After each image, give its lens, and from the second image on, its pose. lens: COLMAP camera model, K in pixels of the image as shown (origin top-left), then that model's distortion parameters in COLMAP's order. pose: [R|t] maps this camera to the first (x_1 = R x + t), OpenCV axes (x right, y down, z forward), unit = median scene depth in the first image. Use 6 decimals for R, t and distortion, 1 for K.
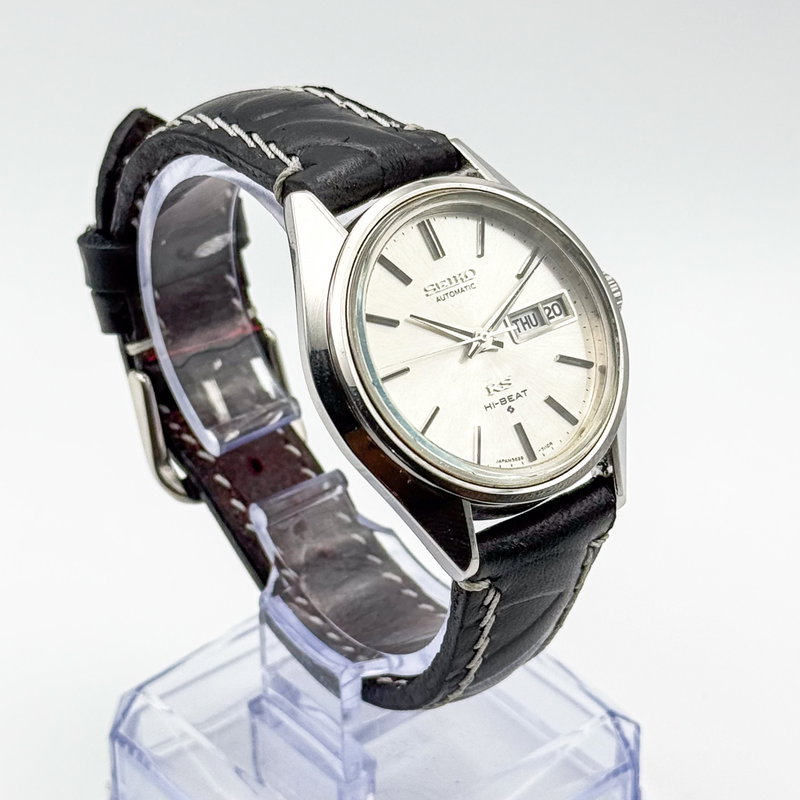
lens RADIAL K [[2712.7, 0, 402.8], [0, 2712.7, 402.5], [0, 0, 1]] dist [0.228567, 0.000000]
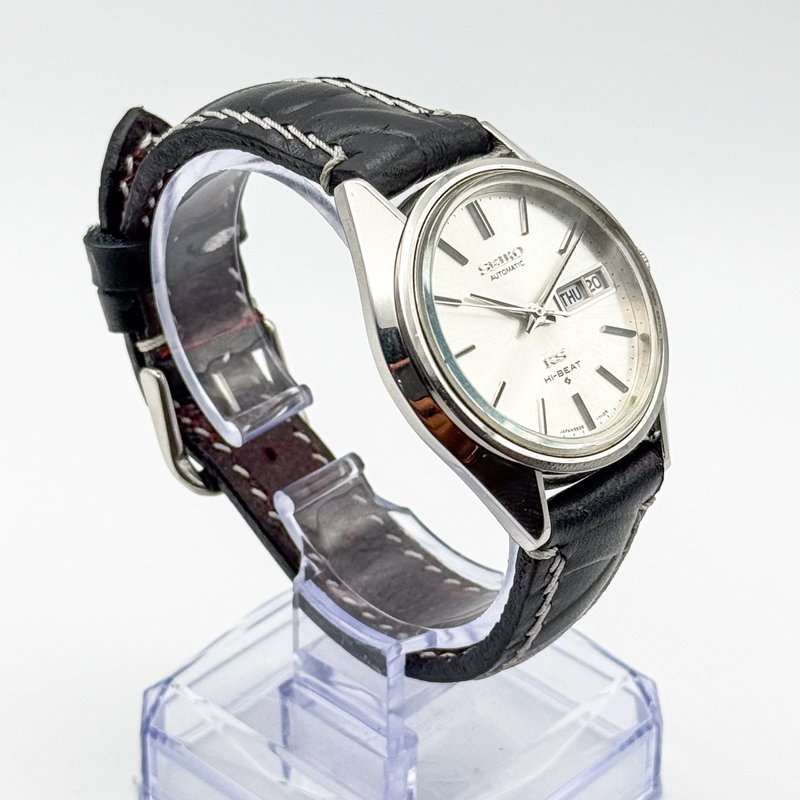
lens RADIAL K [[2712.7, 0, 398.2], [0, 2712.7, 399.1], [0, 0, 1]] dist [0.228567, 0.000000]
pose [[0.991223, -0.057373, 0.119103, -0.137493], [0.057345, 0.998348, 0.003663, 0.001856], [-0.119116, 0.003199, 0.992875, -0.014200]]
